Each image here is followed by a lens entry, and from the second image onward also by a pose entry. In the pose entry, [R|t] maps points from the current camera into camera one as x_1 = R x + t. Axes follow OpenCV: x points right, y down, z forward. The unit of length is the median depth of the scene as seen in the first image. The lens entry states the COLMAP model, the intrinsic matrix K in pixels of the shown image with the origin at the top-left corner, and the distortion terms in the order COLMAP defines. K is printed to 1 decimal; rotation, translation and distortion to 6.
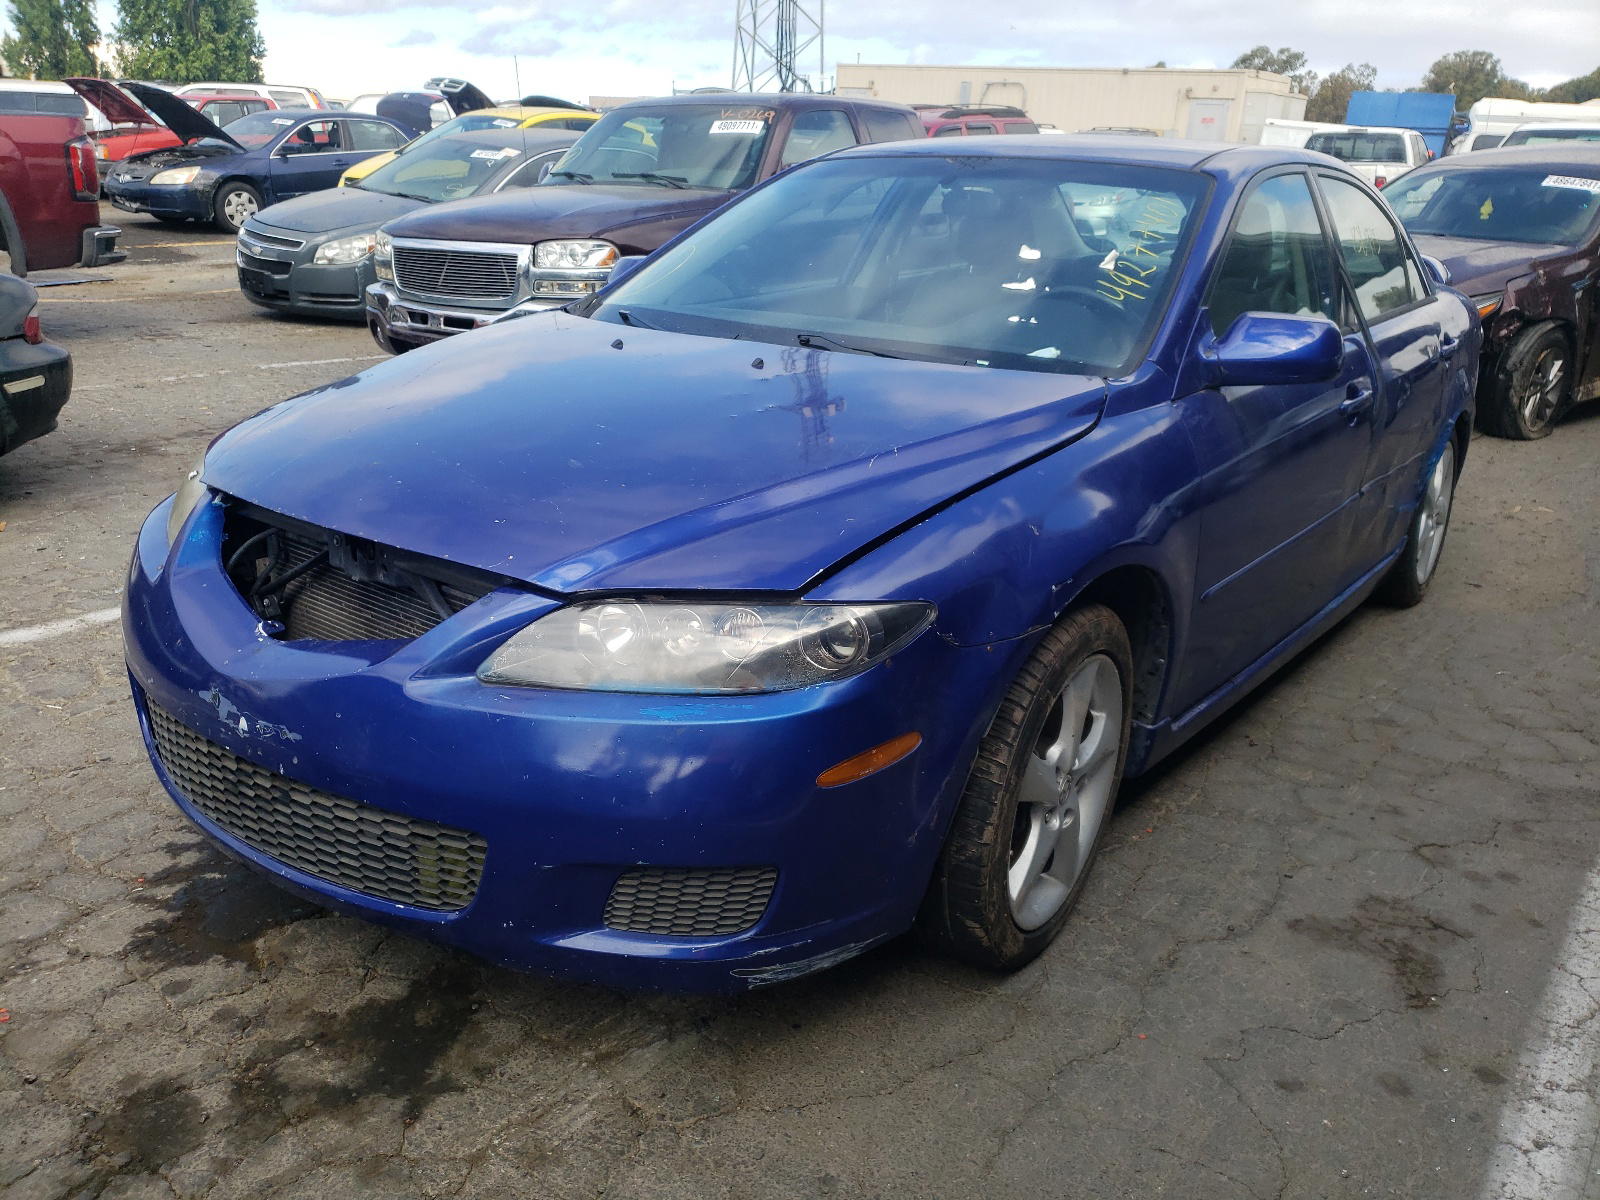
lens RADIAL K [[1440.2, 0, 800.0], [0, 1440.2, 600.0], [0, 0, 1]] dist [-0.034377, 0.089640]
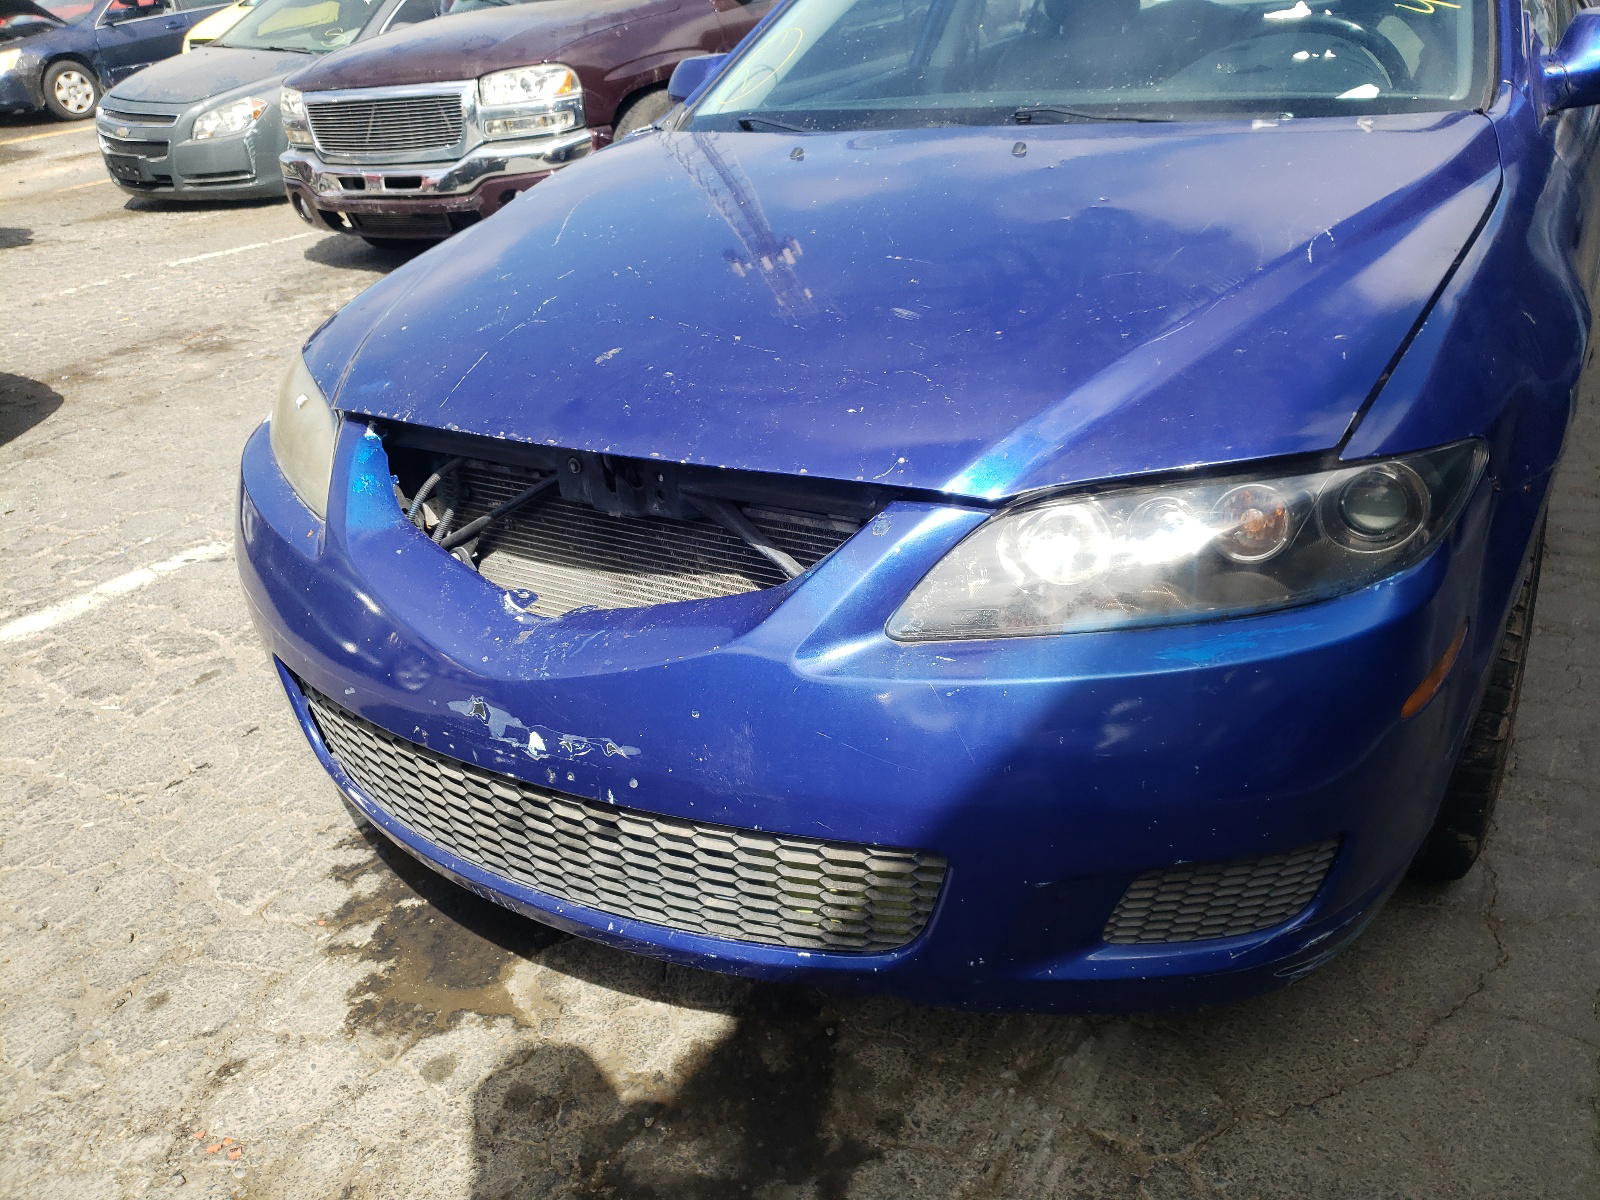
lens RADIAL K [[1440.2, 0, 800.0], [0, 1440.2, 600.0], [0, 0, 1]] dist [-0.034377, 0.089640]
pose [[0.987483, -0.146941, 0.057317, -0.236597], [0.139134, 0.982700, 0.122239, -0.043249], [-0.074287, -0.112735, 0.990844, 0.235201]]
